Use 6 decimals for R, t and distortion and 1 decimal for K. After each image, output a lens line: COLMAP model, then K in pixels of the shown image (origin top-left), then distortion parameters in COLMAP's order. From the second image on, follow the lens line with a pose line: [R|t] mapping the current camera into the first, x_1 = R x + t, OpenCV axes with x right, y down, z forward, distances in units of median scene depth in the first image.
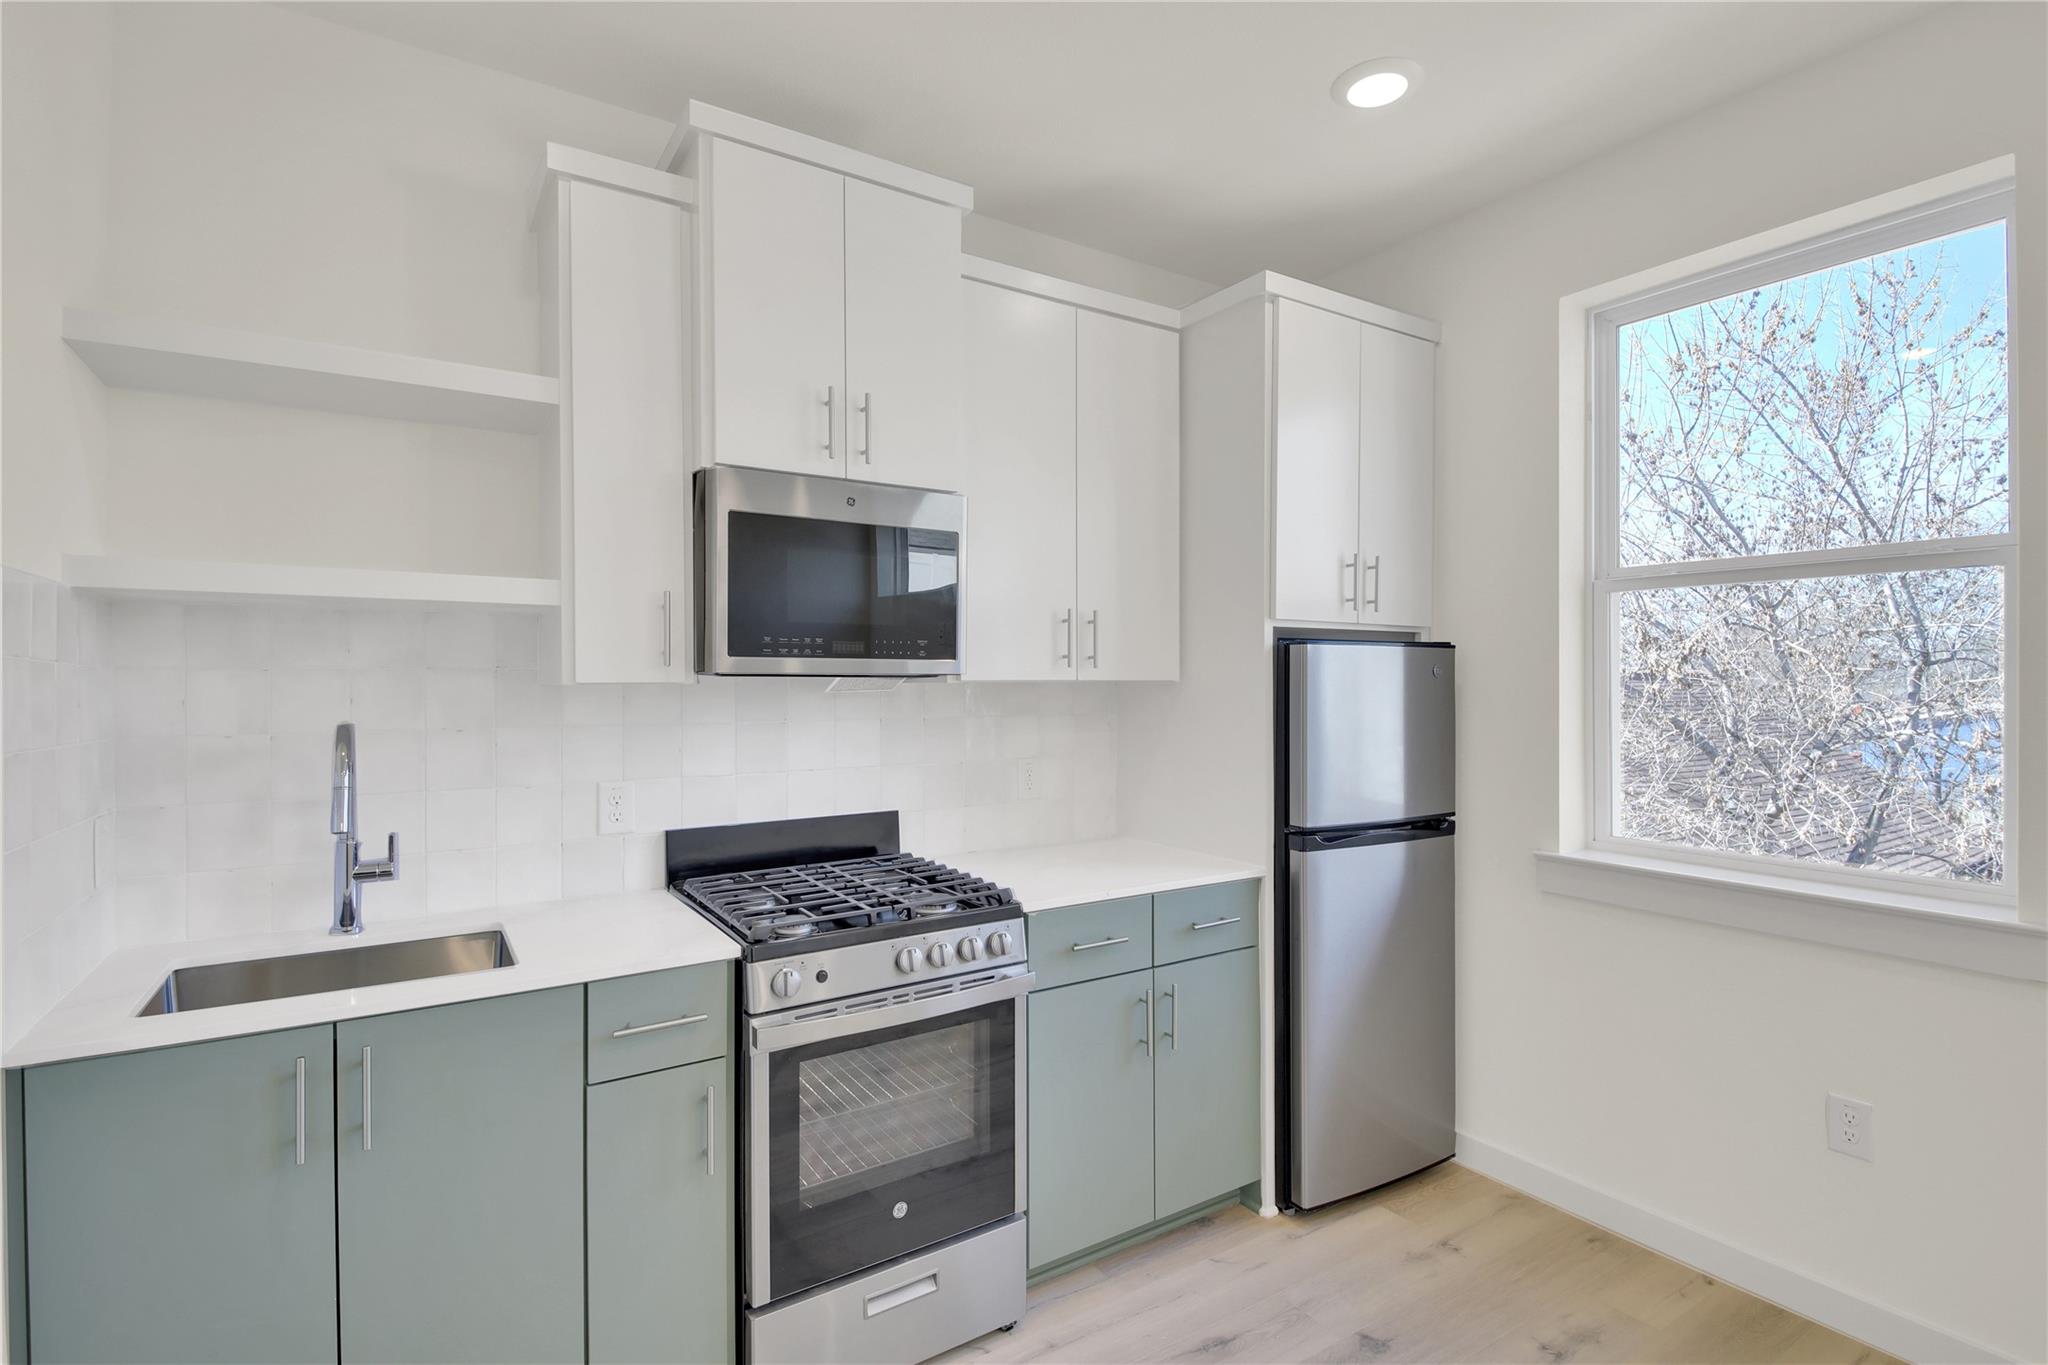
lens RADIAL K [[989.7, 0, 1011.8], [0, 989.7, 678.1], [0, 0, 1]] dist [0.008740, -0.001091]
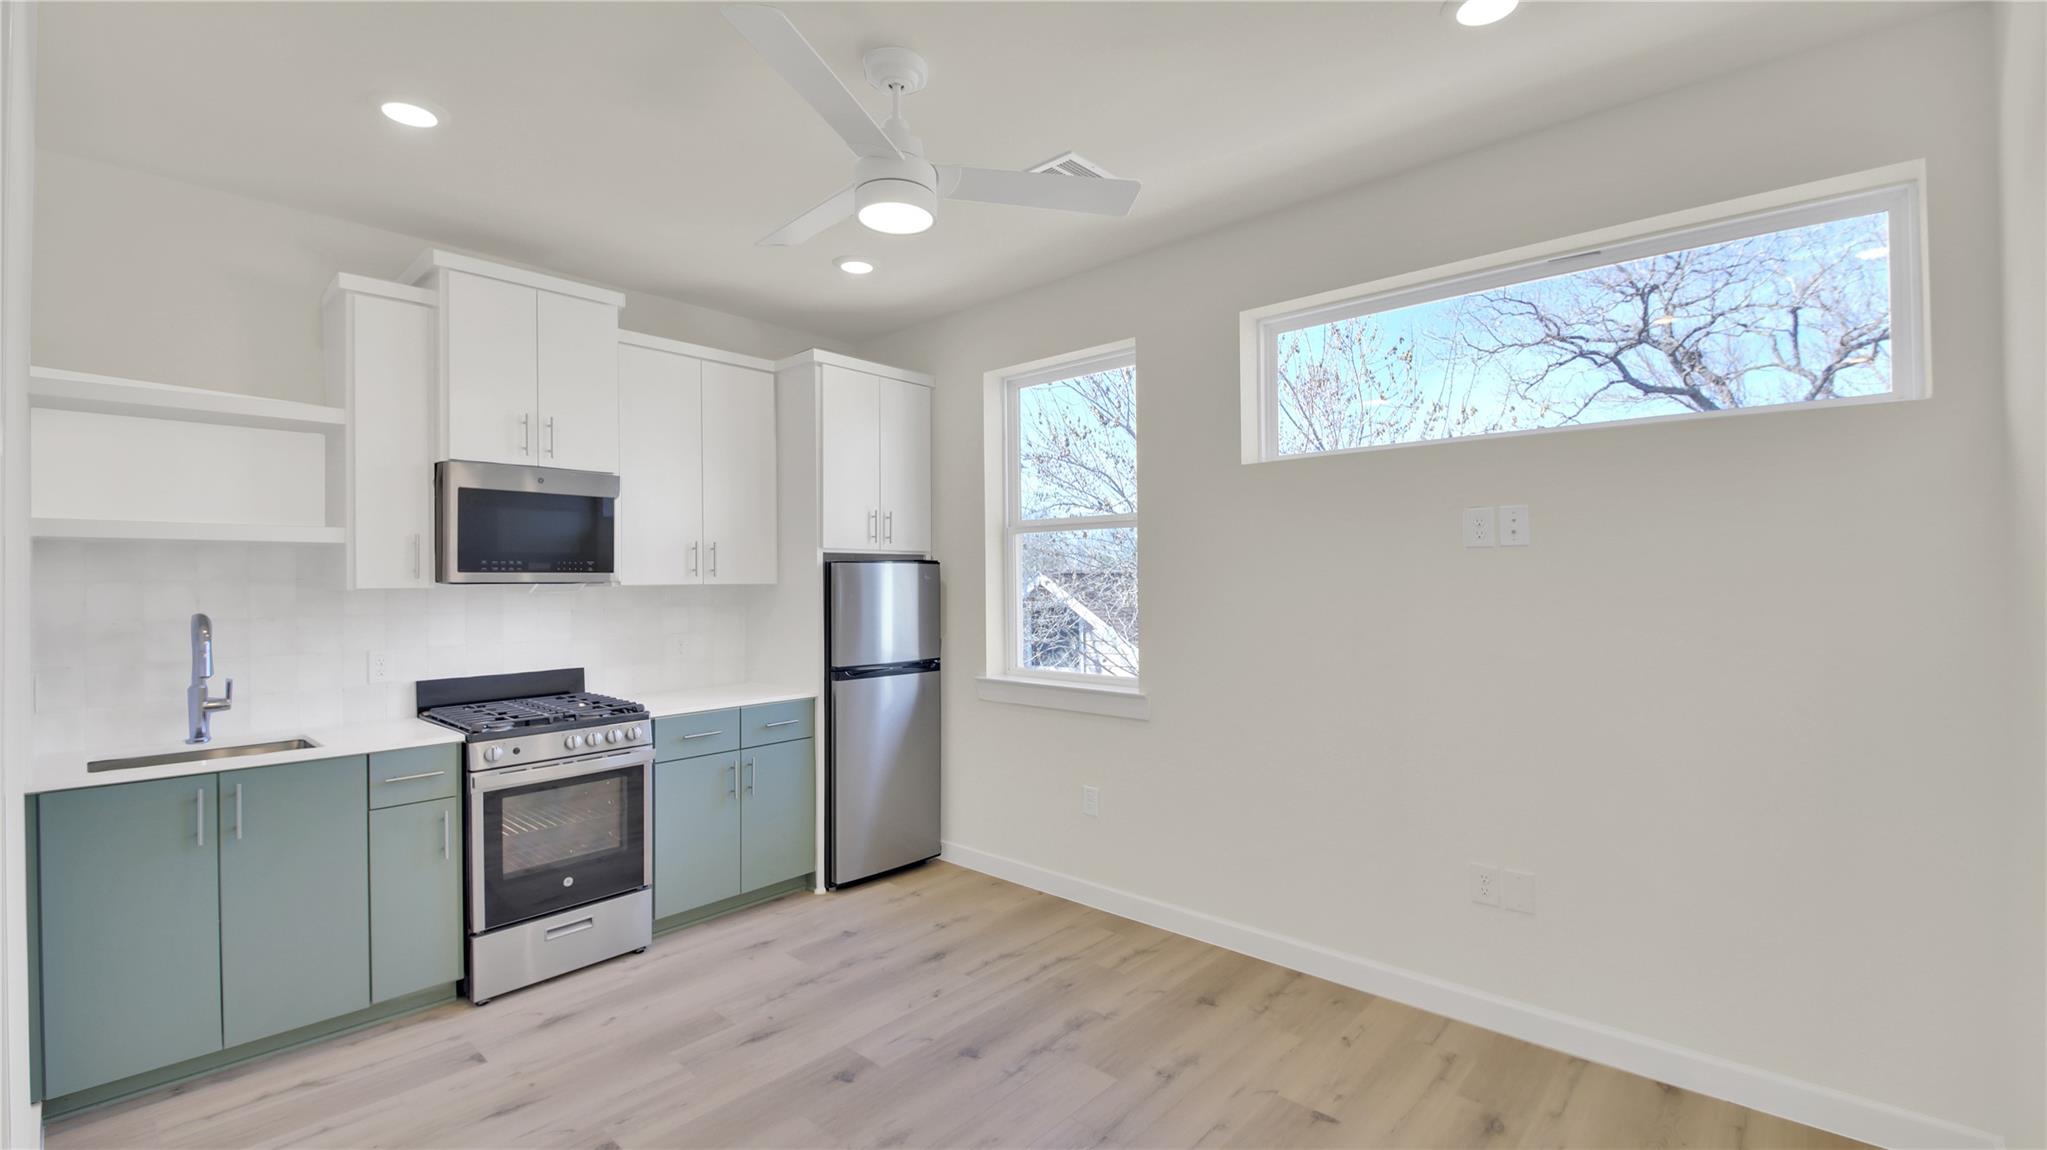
lens RADIAL K [[872.3, 0, 1039.5], [0, 872.3, 572.1], [0, 0, 1]] dist [-0.011992, -0.004541]
pose [[0.958873, -0.003746, 0.283810, 0.231817], [0.005212, 0.999977, -0.004412, -0.010524], [-0.283787, 0.005710, 0.958870, -0.664215]]
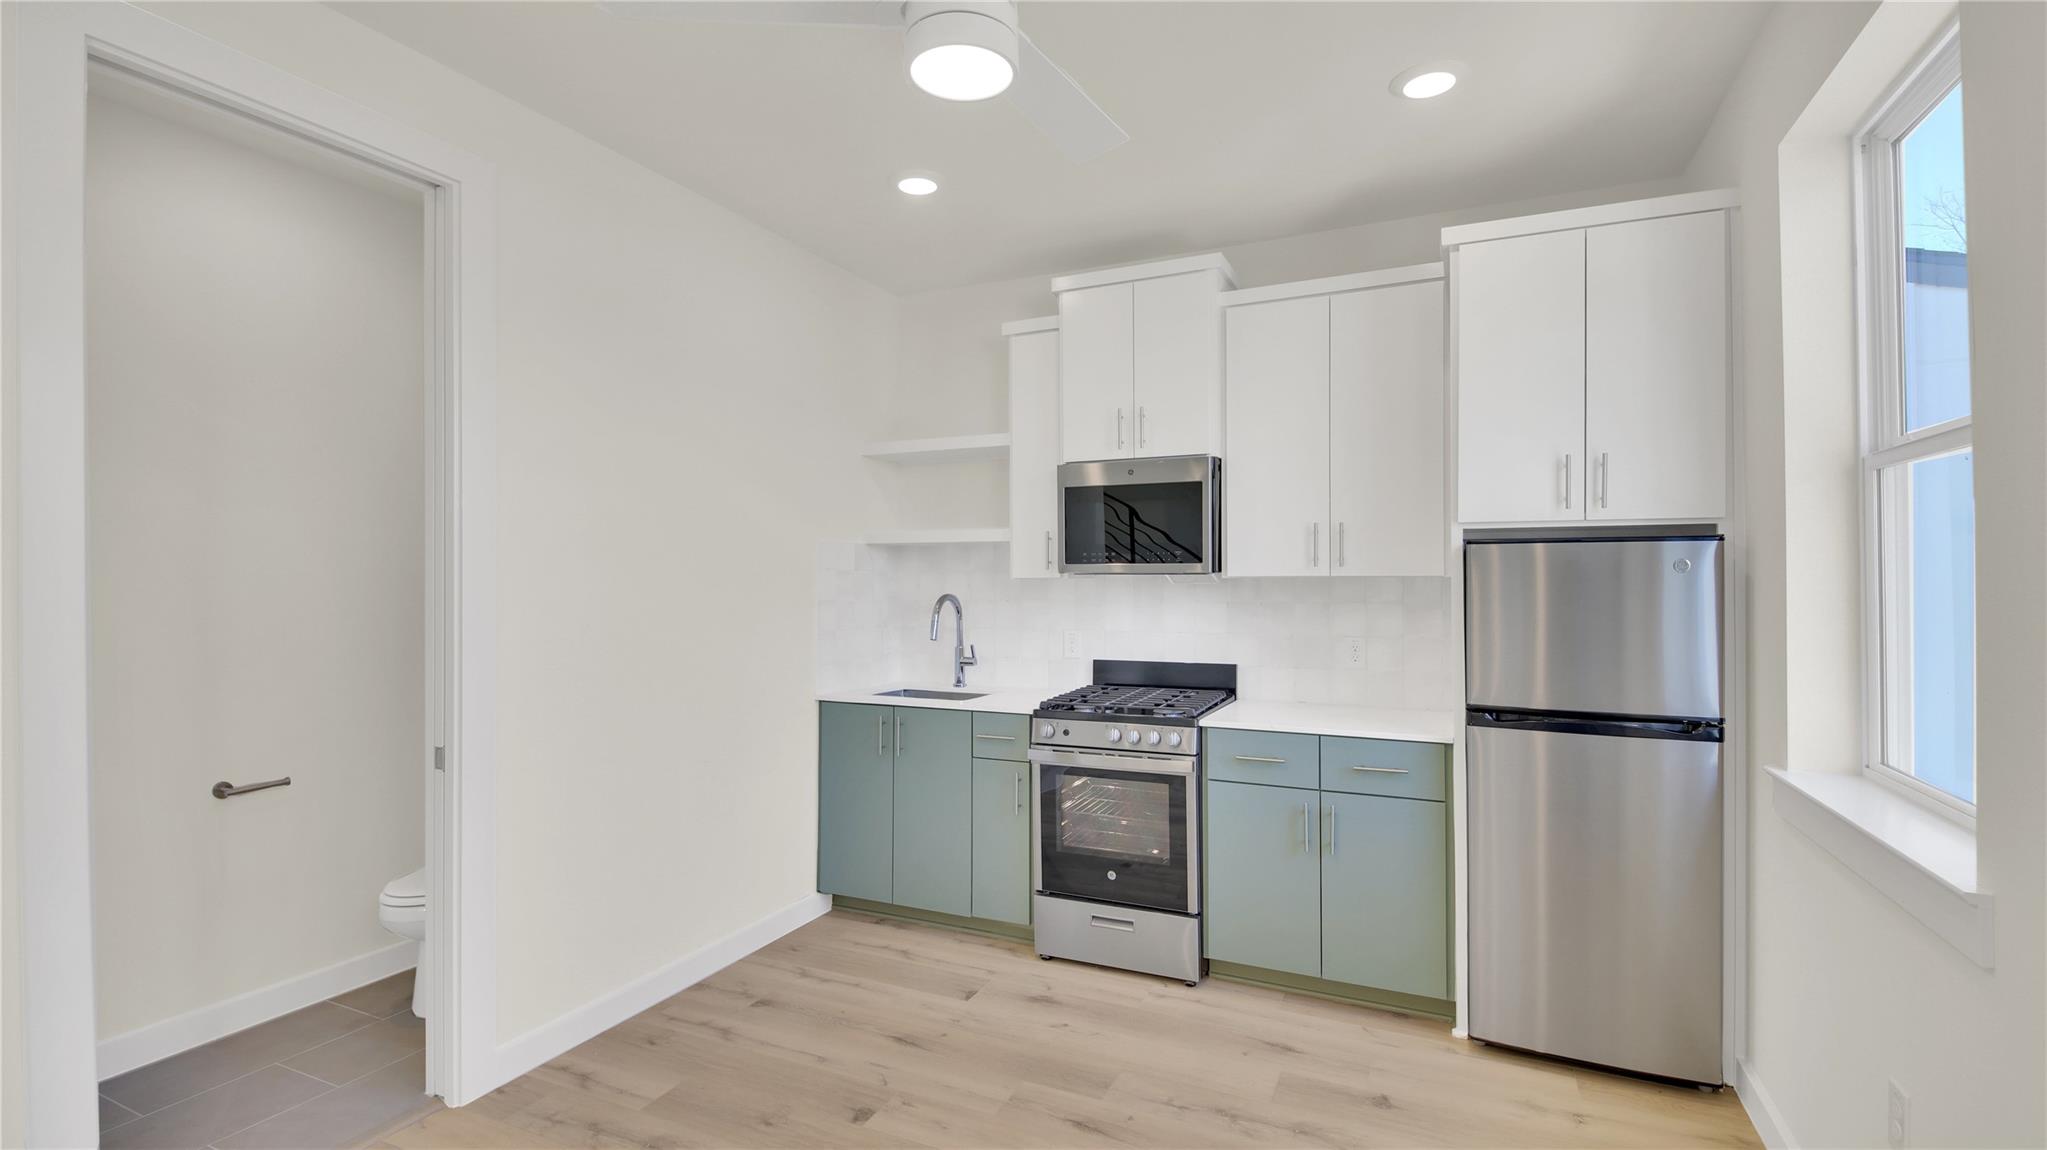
lens RADIAL K [[921.0, 0, 1024.3], [0, 921.0, 571.1], [0, 0, 1]] dist [0.011528, -0.000668]
pose [[0.537727, -0.006029, -0.843098, 1.063206], [0.003034, 0.999982, -0.005216, 0.000407], [0.843114, 0.000247, 0.537735, -0.014362]]
